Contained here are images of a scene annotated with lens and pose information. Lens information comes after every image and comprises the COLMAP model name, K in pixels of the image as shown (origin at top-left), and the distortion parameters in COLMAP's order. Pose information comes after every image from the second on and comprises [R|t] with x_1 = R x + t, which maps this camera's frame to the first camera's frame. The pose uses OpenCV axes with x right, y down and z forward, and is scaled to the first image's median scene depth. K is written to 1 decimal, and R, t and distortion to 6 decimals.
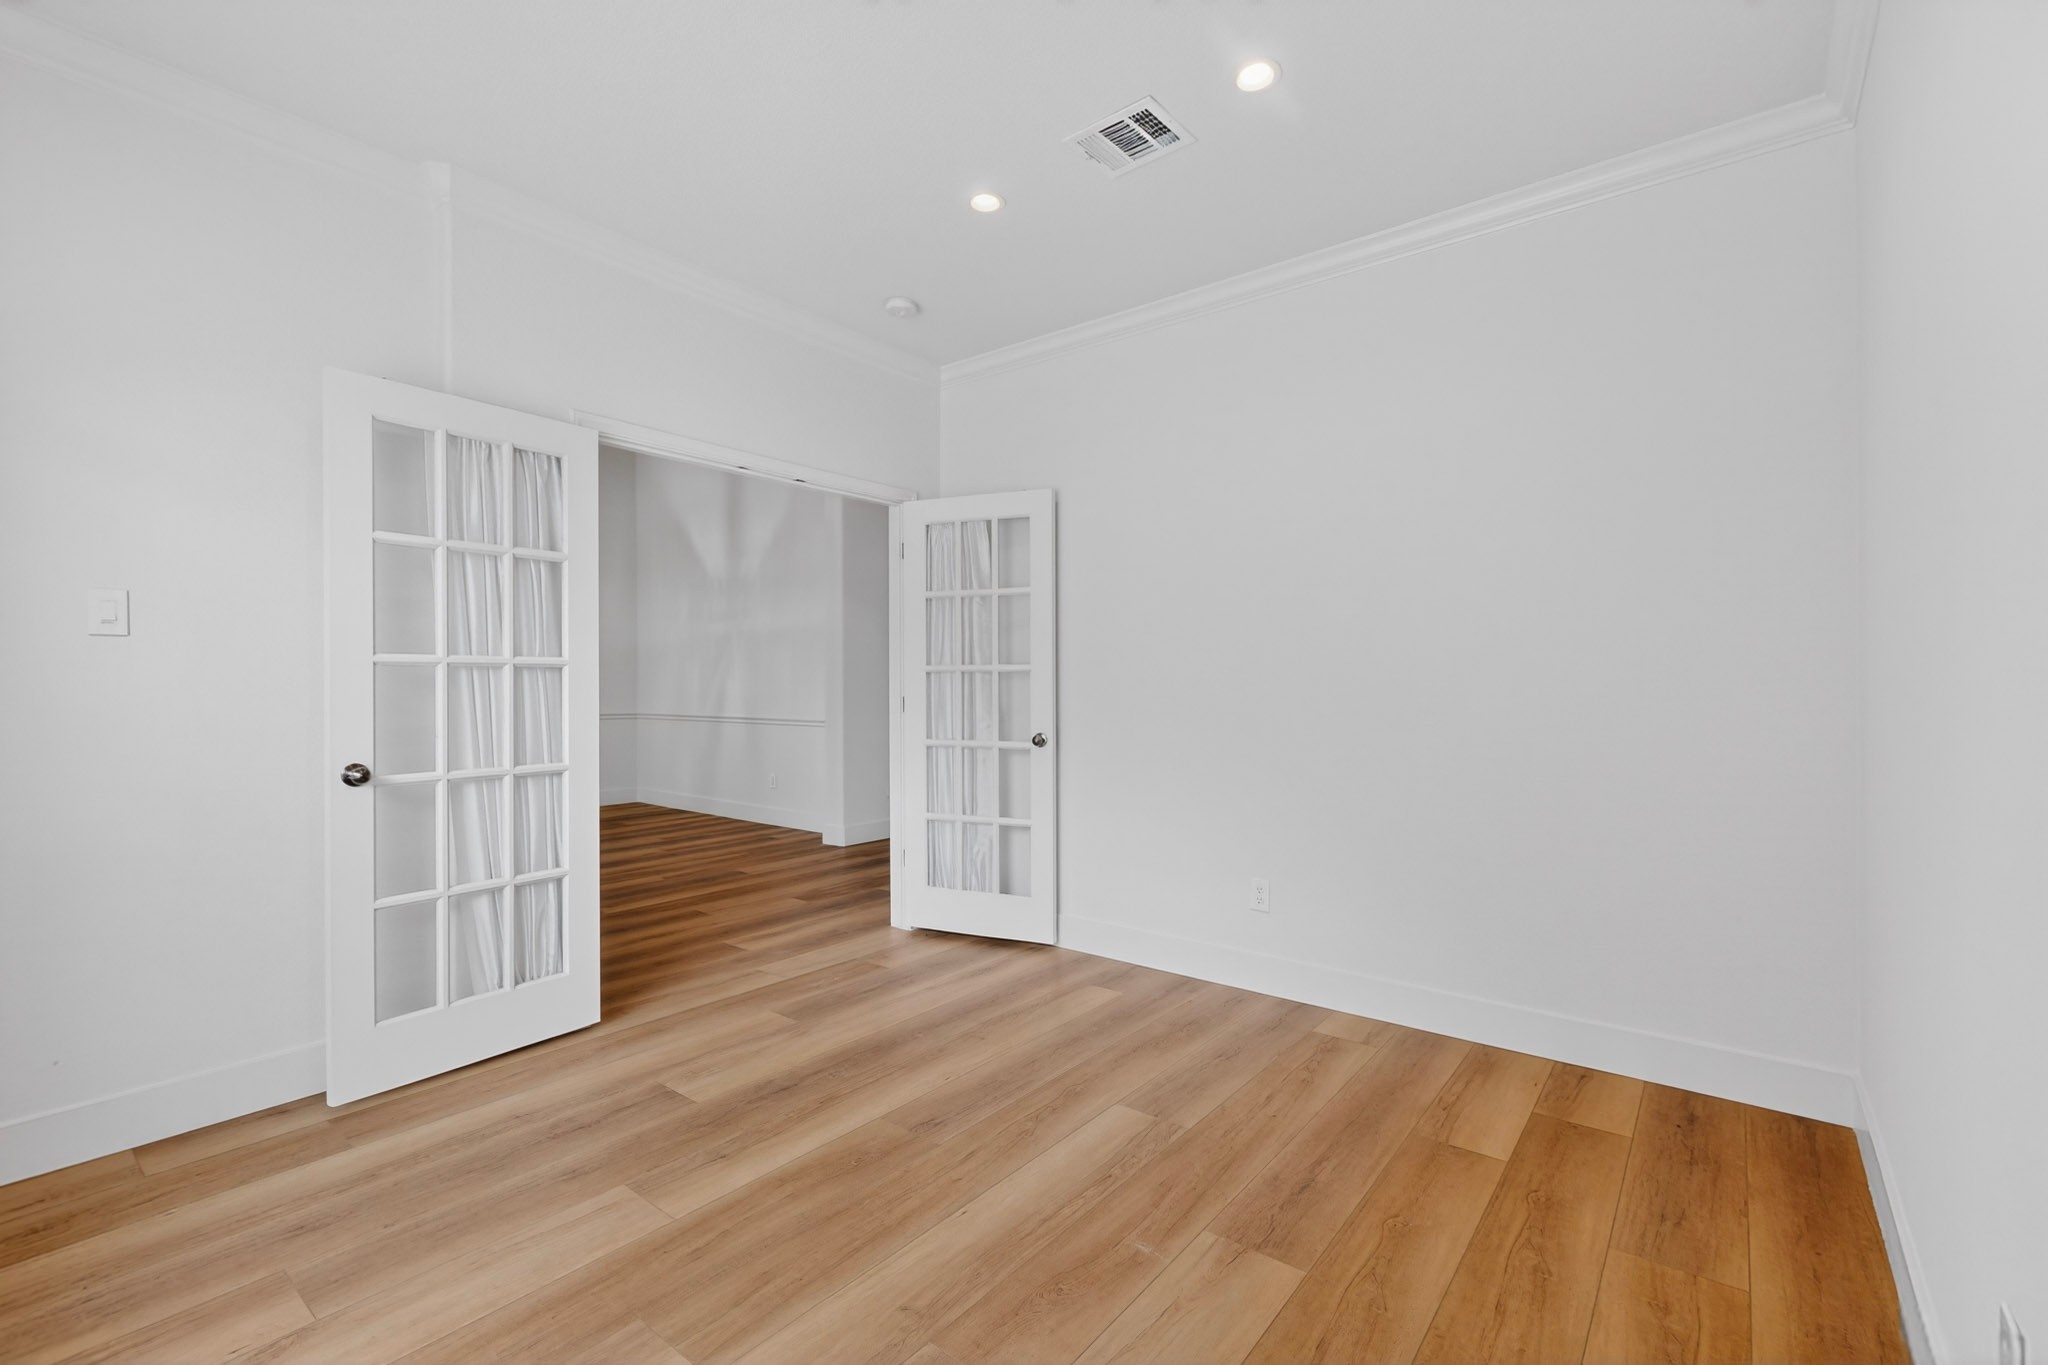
lens RADIAL K [[882.0, 0, 1022.2], [0, 882.0, 685.3], [0, 0, 1]] dist [0.001384, -0.000036]
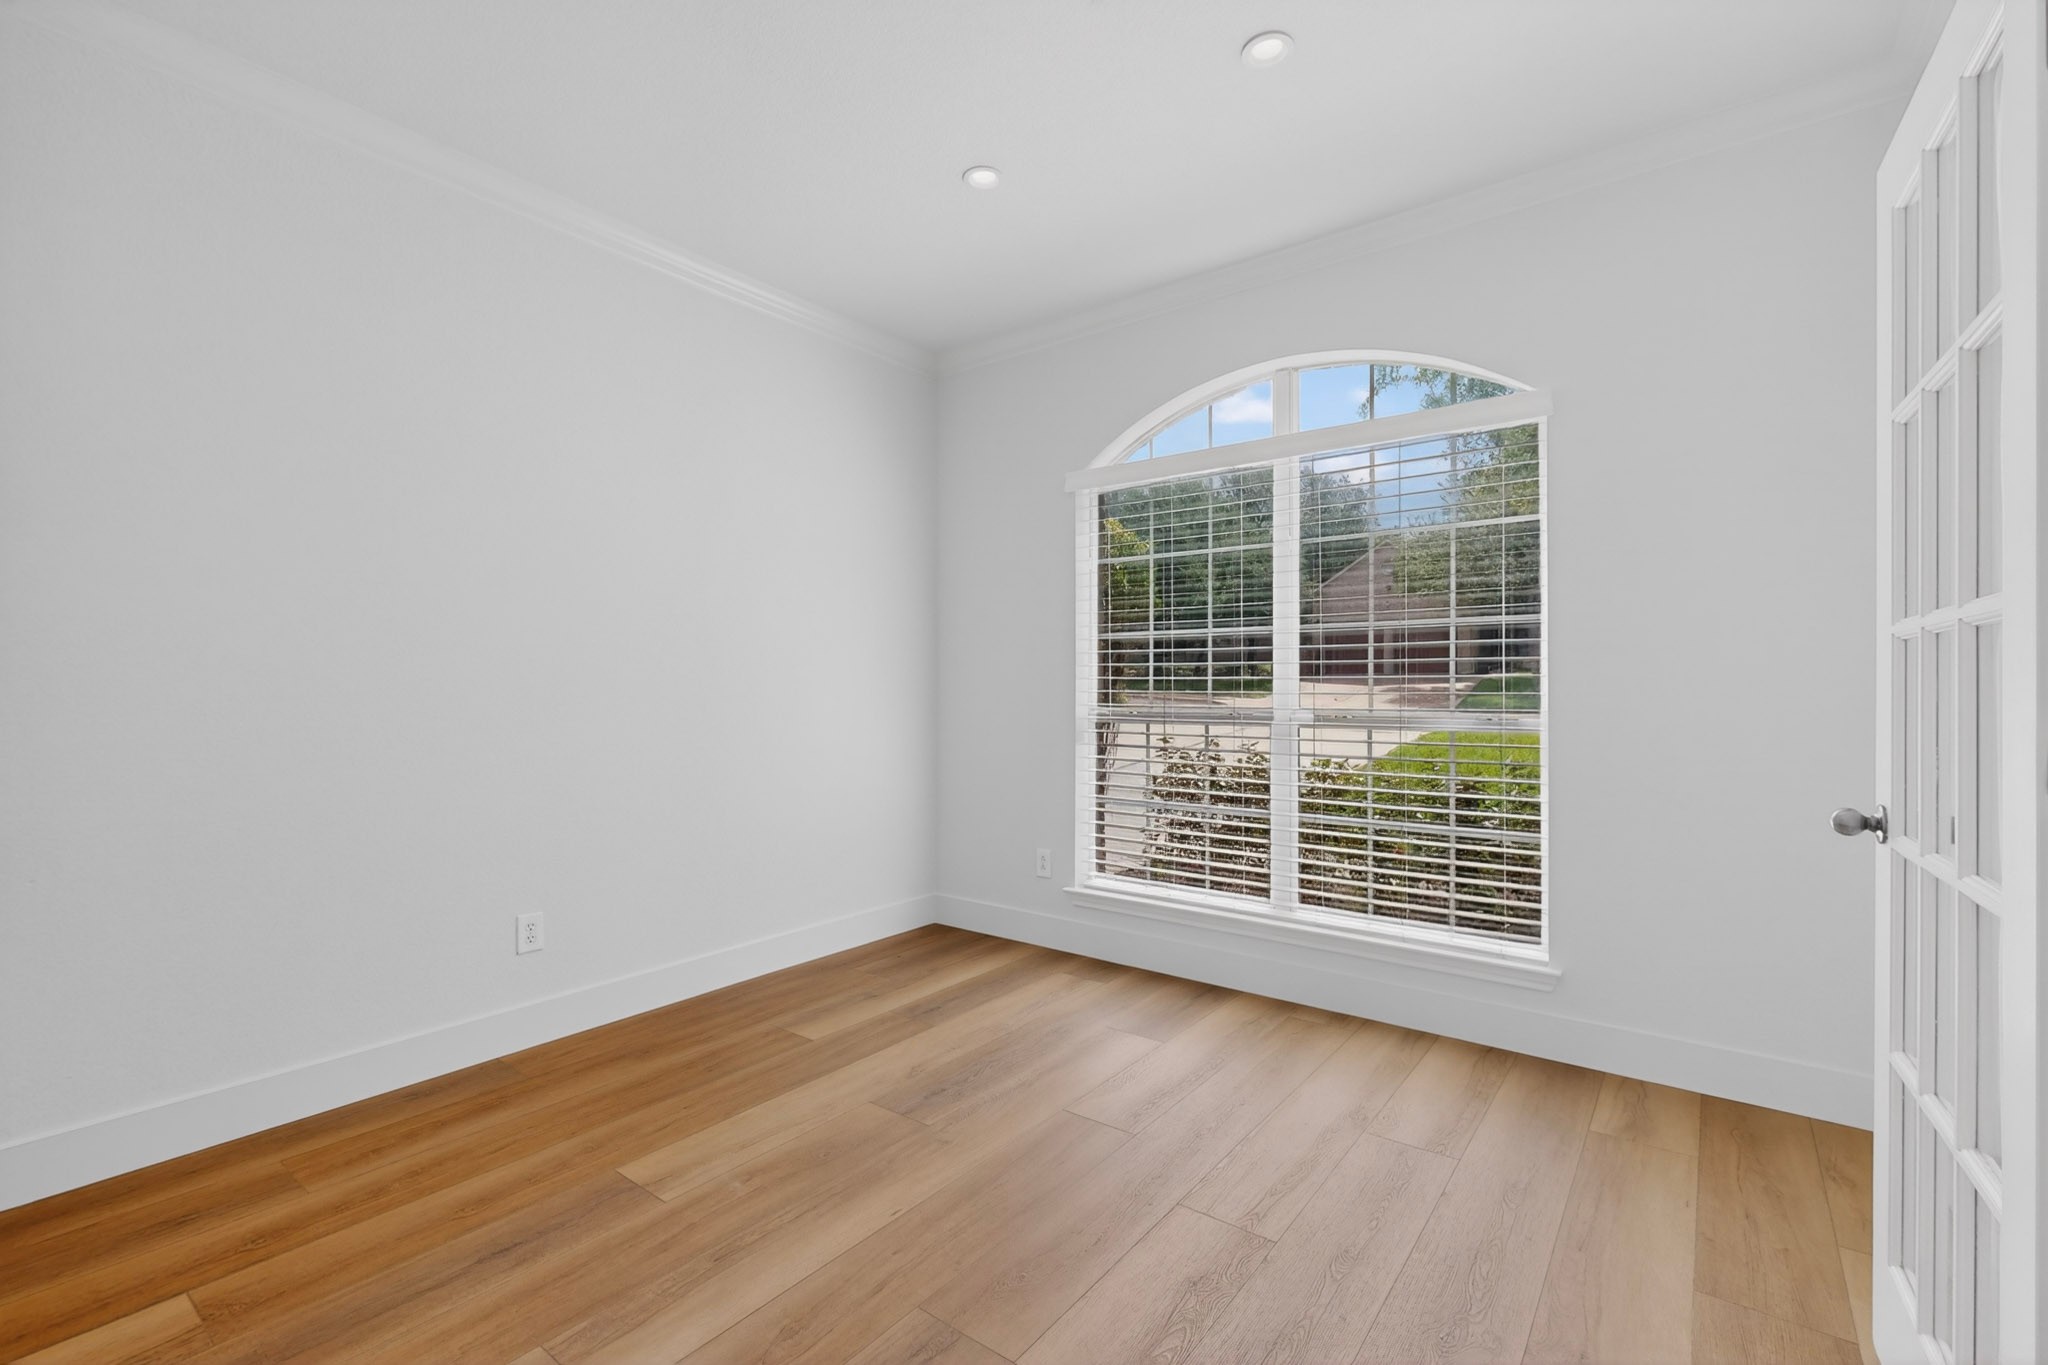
lens RADIAL K [[882.0, 0, 1022.2], [0, 882.0, 685.3], [0, 0, 1]] dist [0.001384, -0.000036]
pose [[-0.999945, 0.002876, -0.010062, -0.209432], [0.002871, 0.999996, 0.000494, 0.007709], [0.010063, 0.000465, -0.999949, 2.081048]]
